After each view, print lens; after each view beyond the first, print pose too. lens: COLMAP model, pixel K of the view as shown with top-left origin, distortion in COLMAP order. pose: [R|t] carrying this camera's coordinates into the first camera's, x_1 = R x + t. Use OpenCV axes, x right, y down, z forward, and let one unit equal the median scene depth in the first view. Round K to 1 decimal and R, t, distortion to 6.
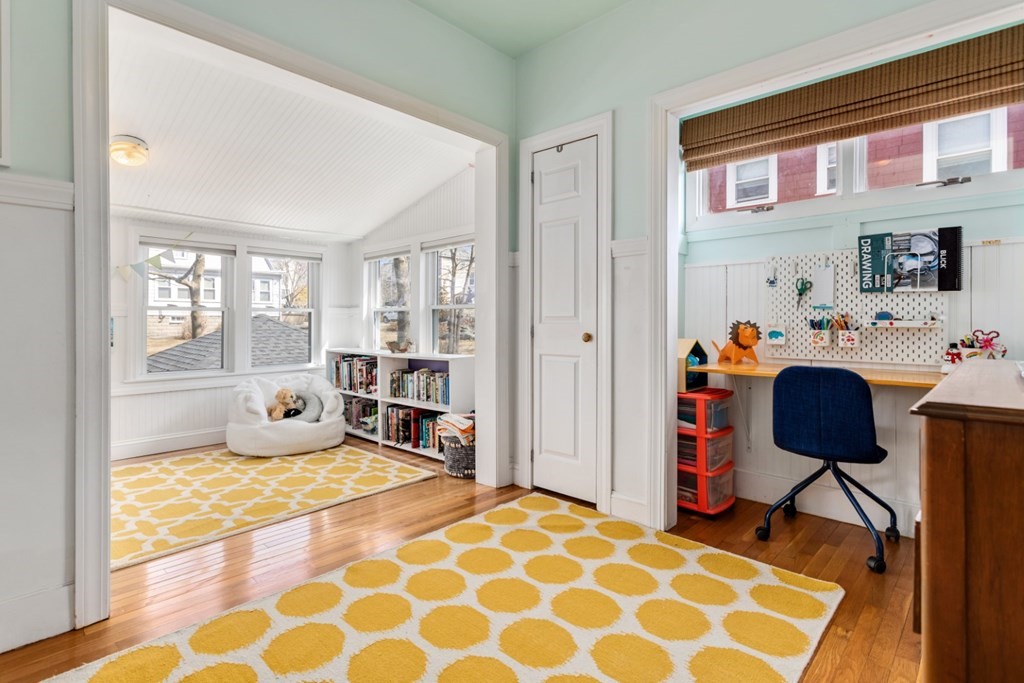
lens RADIAL K [[484.7, 0, 513.7], [0, 484.7, 332.2], [0, 0, 1]] dist [0.003772, 0.000457]
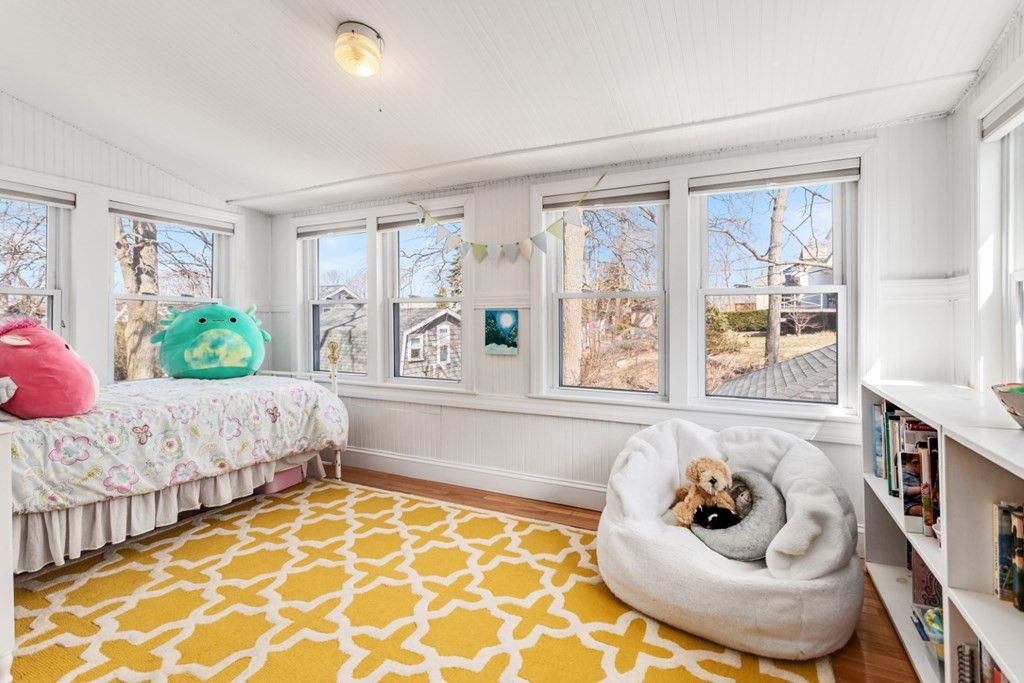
lens RADIAL K [[487.1, 0, 512.7], [0, 487.1, 321.0], [0, 0, 1]] dist [0.002837, 0.000377]
pose [[0.268511, 0.000935, -0.963276, -0.074314], [-0.021288, 0.999761, -0.004964, -0.008635], [0.963041, 0.021839, 0.268467, 0.704541]]
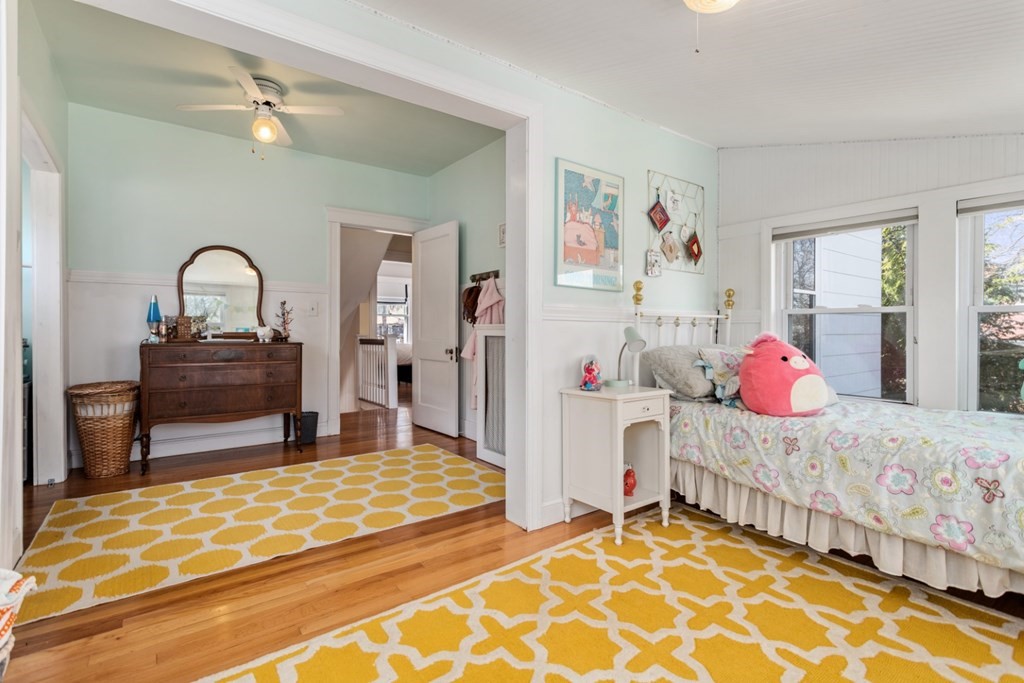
lens RADIAL K [[484.7, 0, 513.7], [0, 484.7, 332.2], [0, 0, 1]] dist [0.003772, 0.000457]
pose [[-0.980740, -0.008356, 0.195137, -0.490592], [-0.003011, 0.999613, 0.027673, -0.022861], [-0.195293, 0.026552, -0.980385, 1.060328]]
